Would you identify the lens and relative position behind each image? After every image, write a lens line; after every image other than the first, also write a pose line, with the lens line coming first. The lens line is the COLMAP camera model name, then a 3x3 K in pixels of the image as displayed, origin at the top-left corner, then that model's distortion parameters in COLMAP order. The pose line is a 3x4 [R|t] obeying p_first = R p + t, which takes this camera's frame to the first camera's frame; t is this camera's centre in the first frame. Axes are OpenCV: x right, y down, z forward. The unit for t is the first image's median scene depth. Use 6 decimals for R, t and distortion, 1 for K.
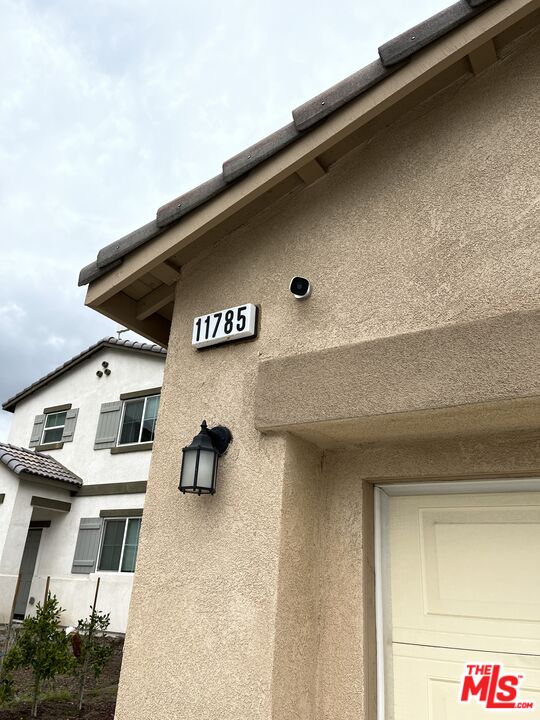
lens RADIAL K [[547.9, 0, 268.7], [0, 547.9, 361.7], [0, 0, 1]] dist [0.031393, -0.001509]
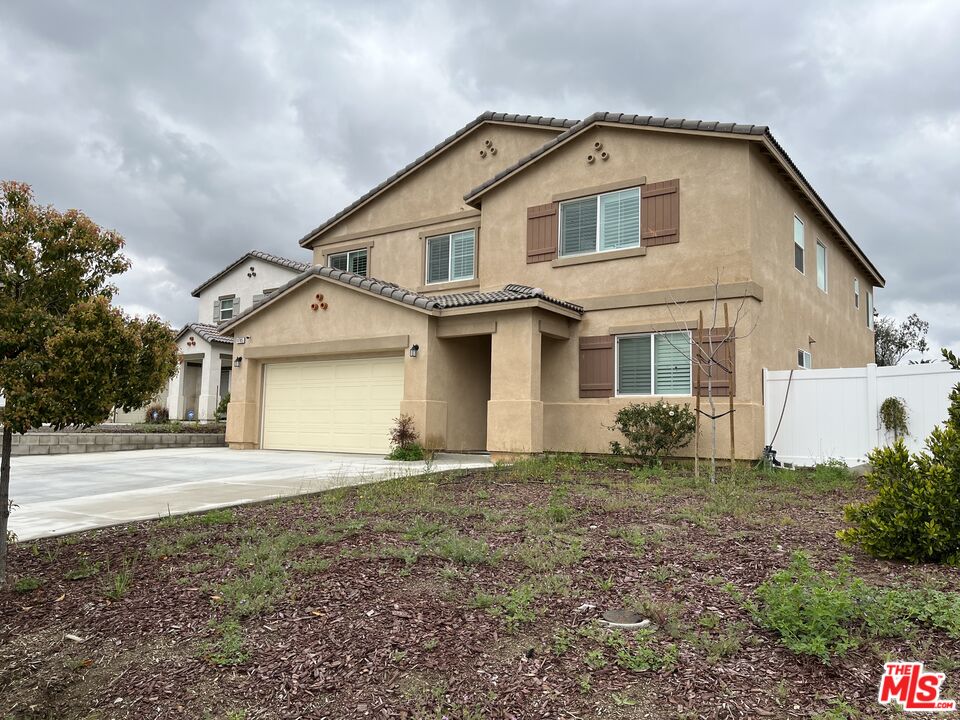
lens RADIAL K [[730.5, 0, 484.1], [0, 730.5, 364.5], [0, 0, 1]] dist [0.031393, -0.001509]
pose [[0.997454, -0.038614, -0.059950, 0.546206], [0.054683, 0.953781, 0.295485, -0.364718], [0.045770, -0.298011, 0.953464, -1.190131]]
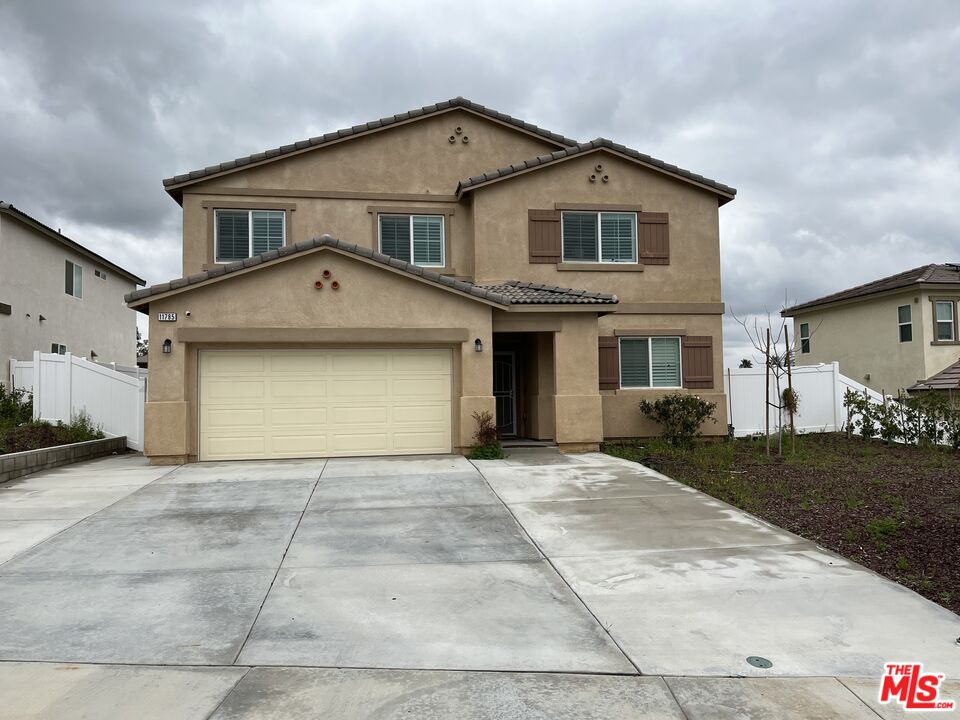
lens RADIAL K [[730.5, 0, 480.2], [0, 730.5, 360.3], [0, 0, 1]] dist [0.031393, -0.001509]
pose [[0.742183, -0.031168, 0.669472, -0.387397], [-0.206971, 0.939432, 0.273186, -0.332946], [-0.637438, -0.341315, 0.690780, -0.862866]]
